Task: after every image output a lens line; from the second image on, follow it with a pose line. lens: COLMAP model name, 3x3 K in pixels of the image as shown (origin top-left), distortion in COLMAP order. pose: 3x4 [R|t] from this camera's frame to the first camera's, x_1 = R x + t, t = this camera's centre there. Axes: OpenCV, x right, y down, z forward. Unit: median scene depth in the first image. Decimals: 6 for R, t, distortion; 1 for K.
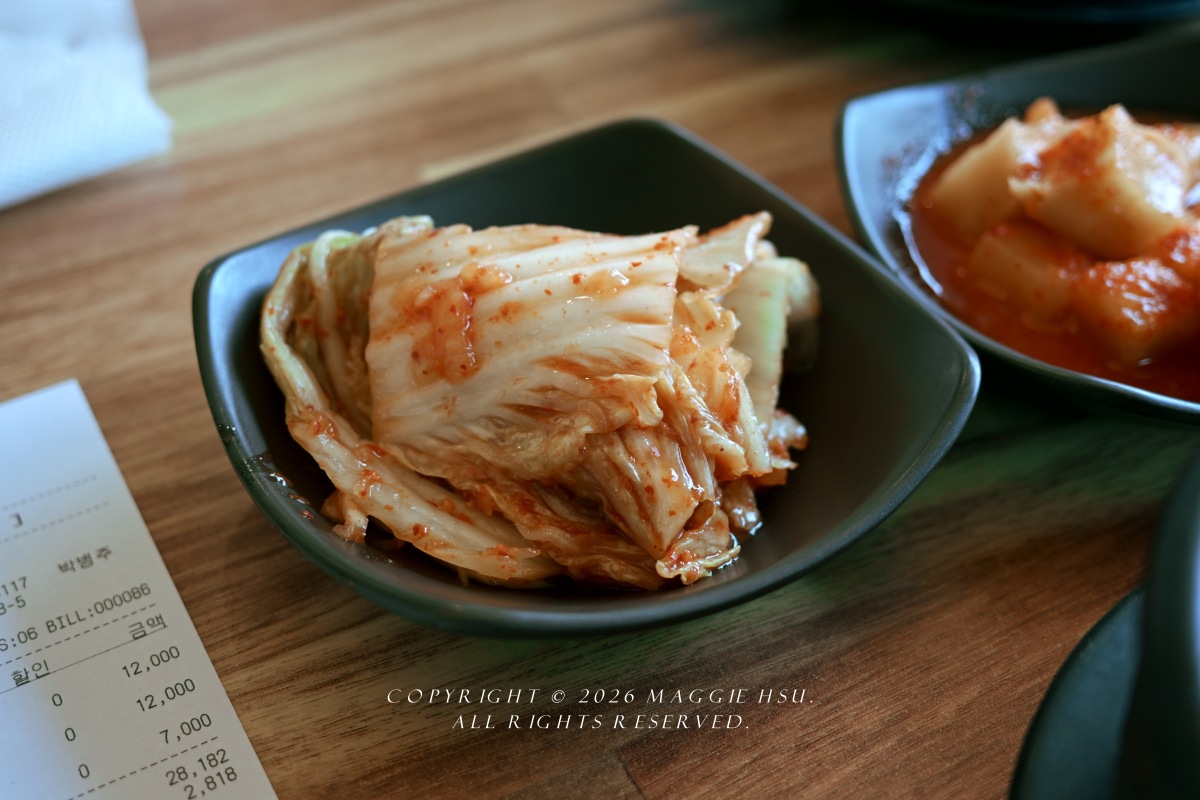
lens RADIAL K [[1467.0, 0, 600.0], [0, 1467.0, 400.0], [0, 0, 1]] dist [-0.017182, 0.050694]
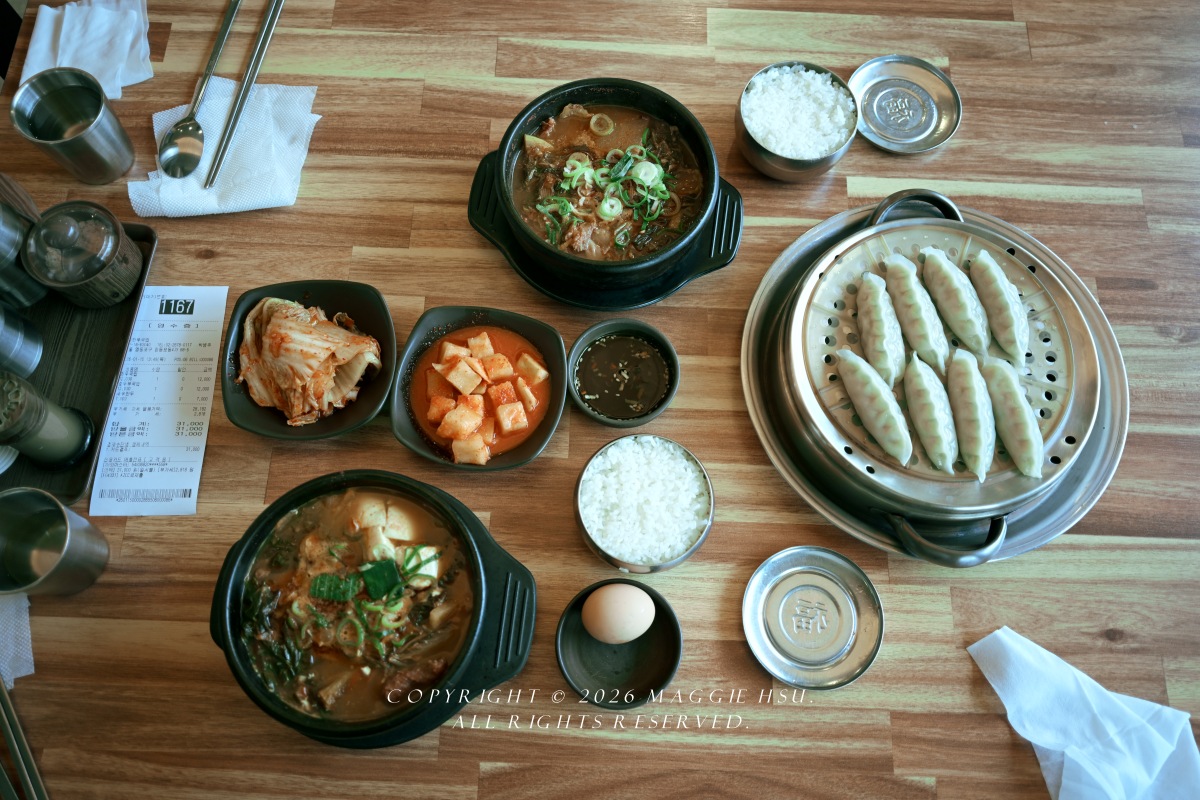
lens RADIAL K [[939.0, 0, 600.0], [0, 939.0, 400.0], [0, 0, 1]] dist [0.004311, 0.001994]
pose [[0.864401, 0.478273, -0.155130, 1.227504], [-0.343420, 0.786946, 0.512619, -1.669694], [0.367251, -0.389834, 0.844486, -1.032782]]
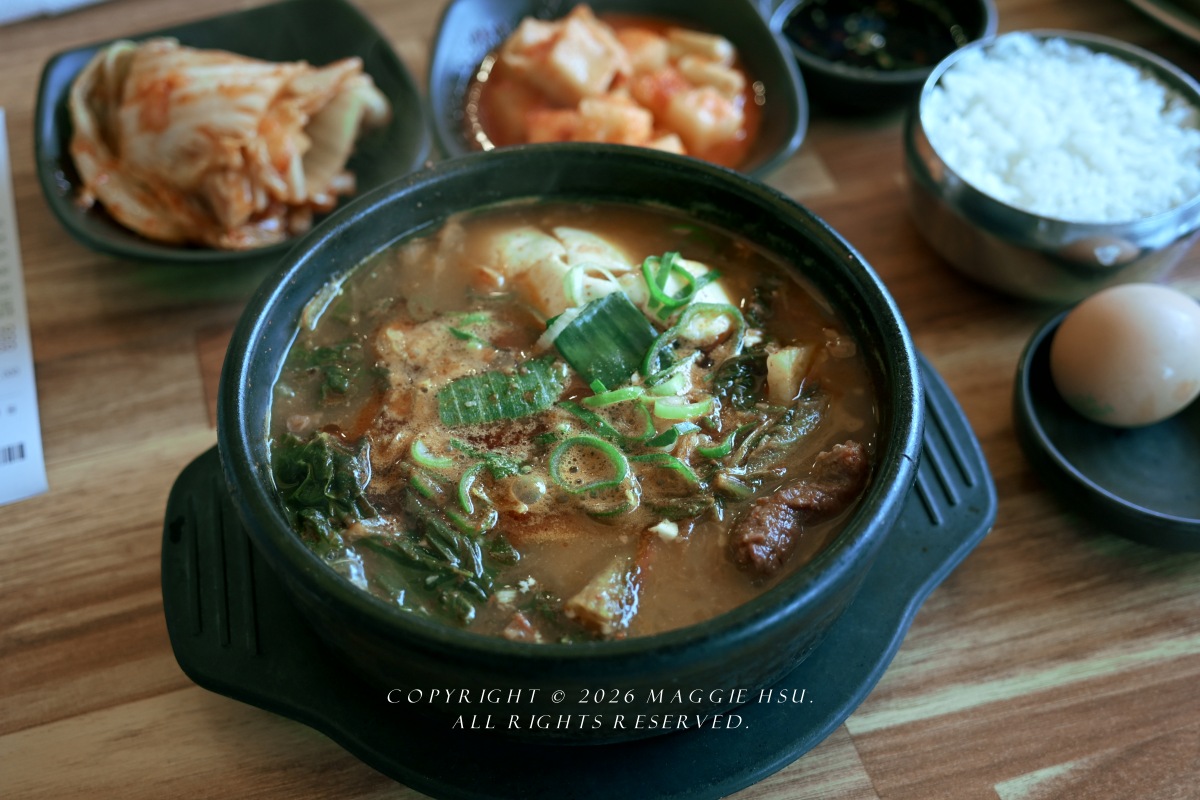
lens RADIAL K [[1467.0, 0, 600.0], [0, 1467.0, 400.0], [0, 0, 1]] dist [-0.017182, 0.050694]
pose [[0.979984, 0.145388, -0.135990, 0.784488], [-0.123108, 0.979418, 0.159954, -0.049265], [0.156446, -0.140011, 0.977712, -0.825924]]
